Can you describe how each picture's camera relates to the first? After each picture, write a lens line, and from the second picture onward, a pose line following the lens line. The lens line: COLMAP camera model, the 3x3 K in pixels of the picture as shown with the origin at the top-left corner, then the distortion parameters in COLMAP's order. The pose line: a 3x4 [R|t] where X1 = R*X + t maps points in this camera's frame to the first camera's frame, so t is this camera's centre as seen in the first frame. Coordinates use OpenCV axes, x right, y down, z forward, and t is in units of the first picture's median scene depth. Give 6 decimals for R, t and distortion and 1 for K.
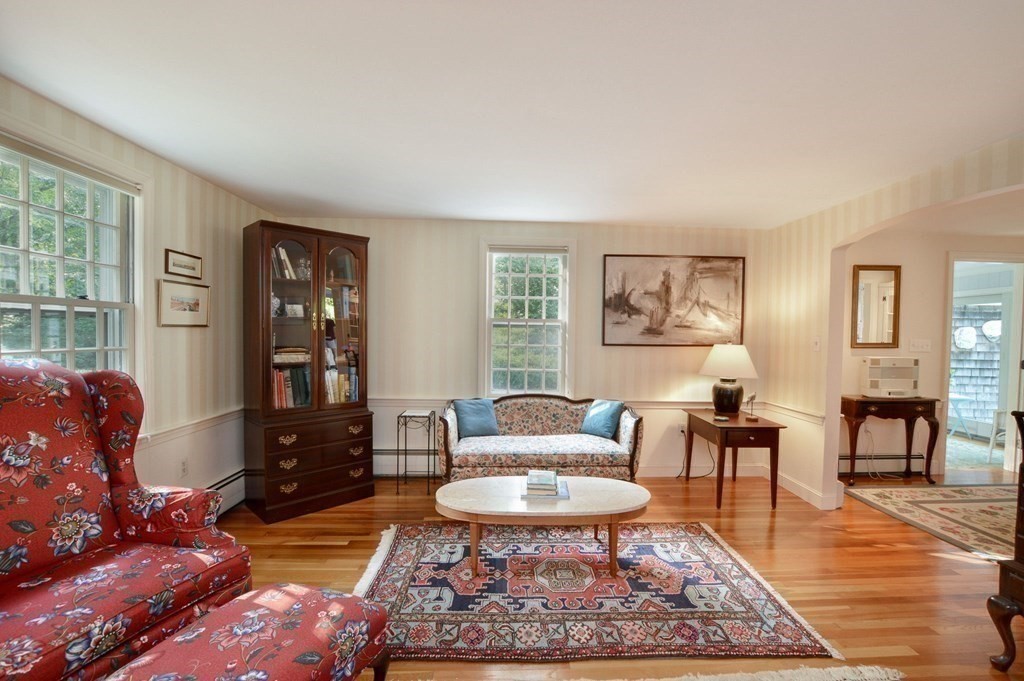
lens RADIAL K [[456.1, 0, 523.1], [0, 456.1, 347.1], [0, 0, 1]] dist [-0.029512, 0.001661]
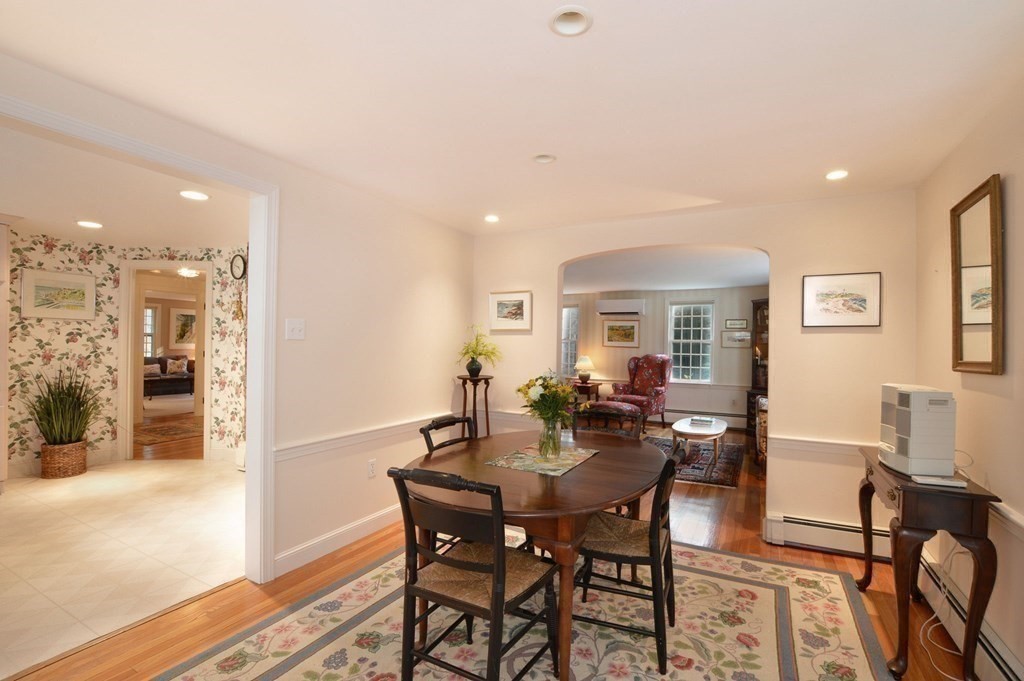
lens RADIAL K [[456.1, 0, 523.0], [0, 456.1, 345.7], [0, 0, 1]] dist [-0.029512, 0.001661]
pose [[-0.500568, -0.022081, -0.865416, 1.575400], [-0.049389, 0.998775, 0.003084, -0.005127], [0.864287, 0.044286, -0.501045, 0.929911]]
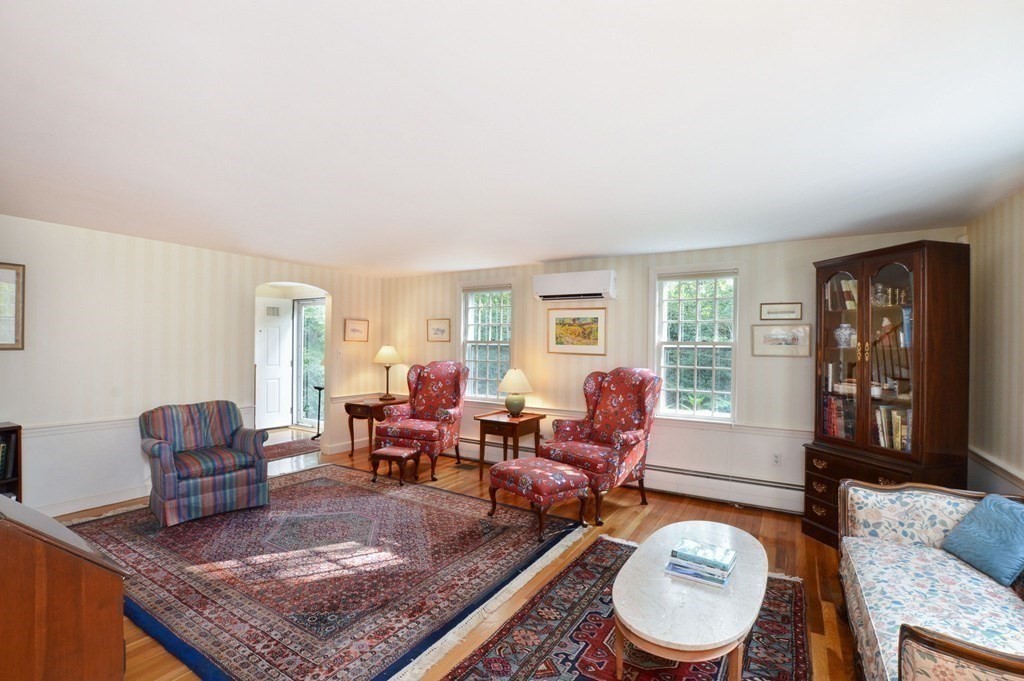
lens RADIAL K [[456.1, 0, 521.8], [0, 456.1, 344.8], [0, 0, 1]] dist [-0.029512, 0.001661]
pose [[-0.548904, -0.021551, -0.835607, 0.612730], [-0.043974, 0.999028, 0.003120, -0.037910], [0.834728, 0.038457, -0.549318, 0.816904]]
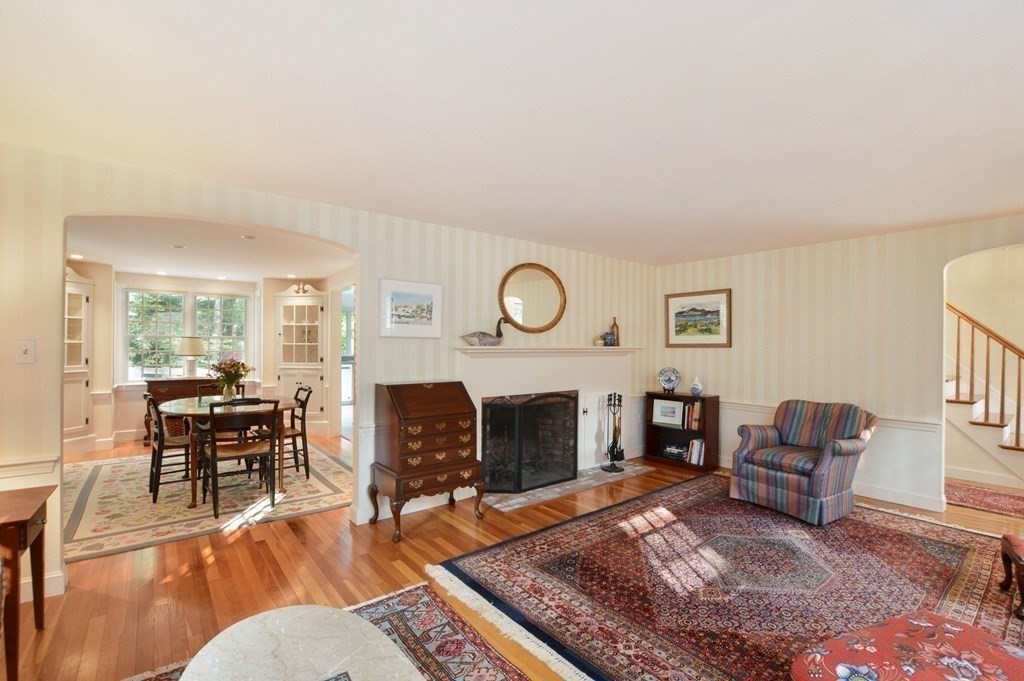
lens RADIAL K [[456.1, 0, 524.5], [0, 456.1, 348.6], [0, 0, 1]] dist [-0.029512, 0.001661]
pose [[-0.603379, -0.020121, 0.797201, -0.263716], [0.008803, 0.999453, 0.031888, -0.024555], [-0.797406, 0.026258, -0.602871, 0.759487]]
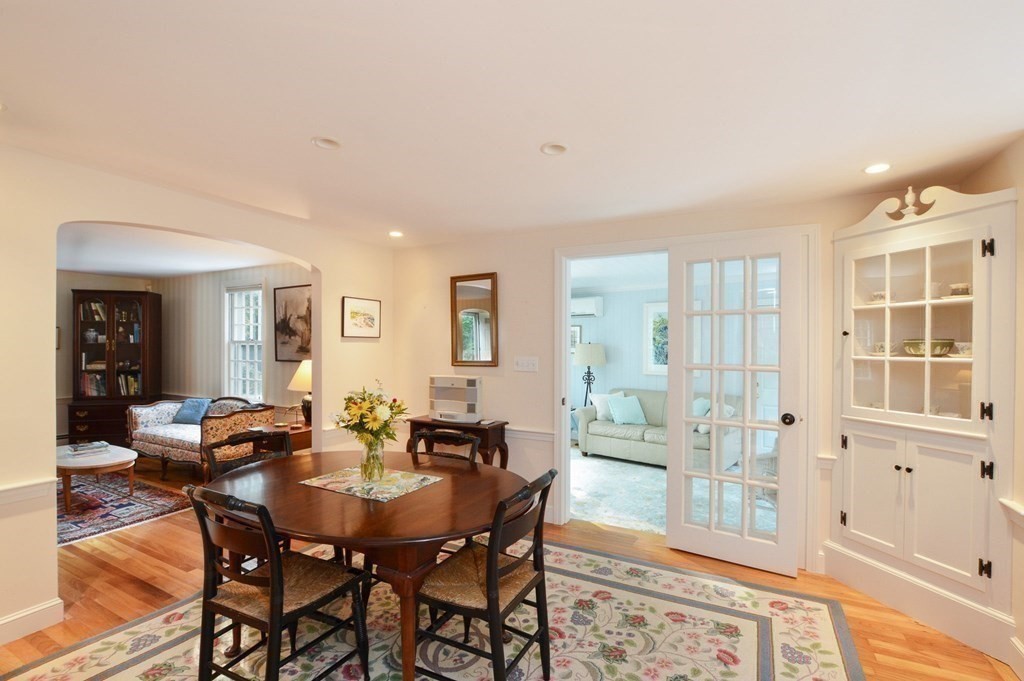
lens RADIAL K [[456.1, 0, 524.0], [0, 456.1, 348.3], [0, 0, 1]] dist [-0.029512, 0.001661]
pose [[0.873223, -0.007243, -0.487266, 1.480800], [-0.009119, 0.999472, -0.031198, -0.007029], [0.487235, 0.031686, 0.872696, 0.278566]]
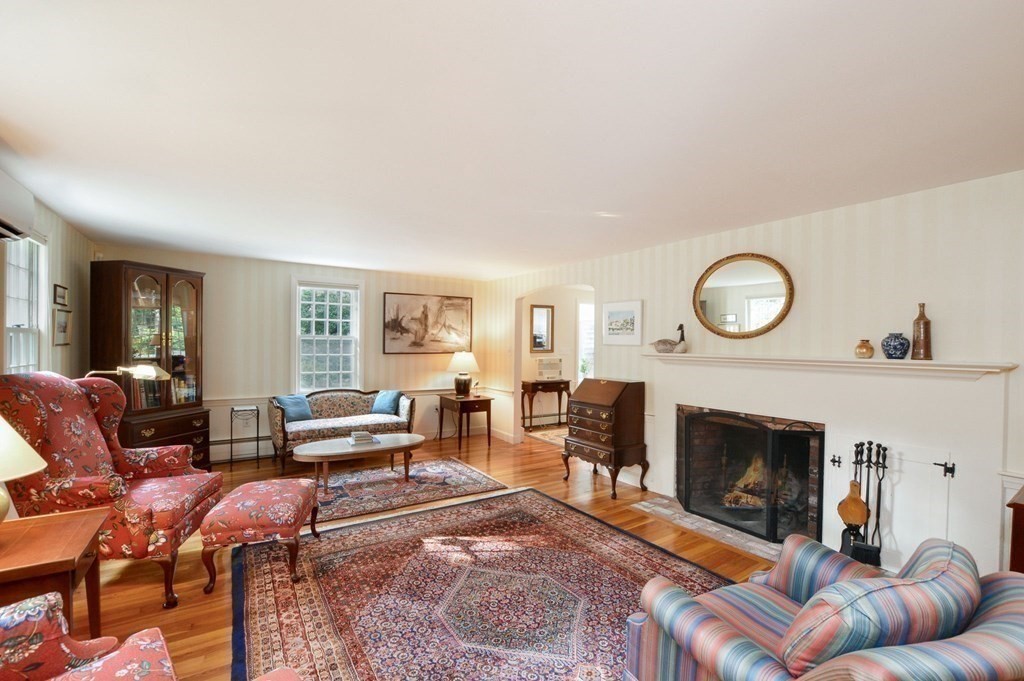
lens RADIAL K [[456.1, 0, 524.7], [0, 456.1, 346.8], [0, 0, 1]] dist [-0.029512, 0.001661]
pose [[0.847784, -0.008796, 0.530268, -0.234962], [0.015150, 0.999856, -0.007635, -0.009449], [-0.530125, 0.014506, 0.847796, -0.521366]]
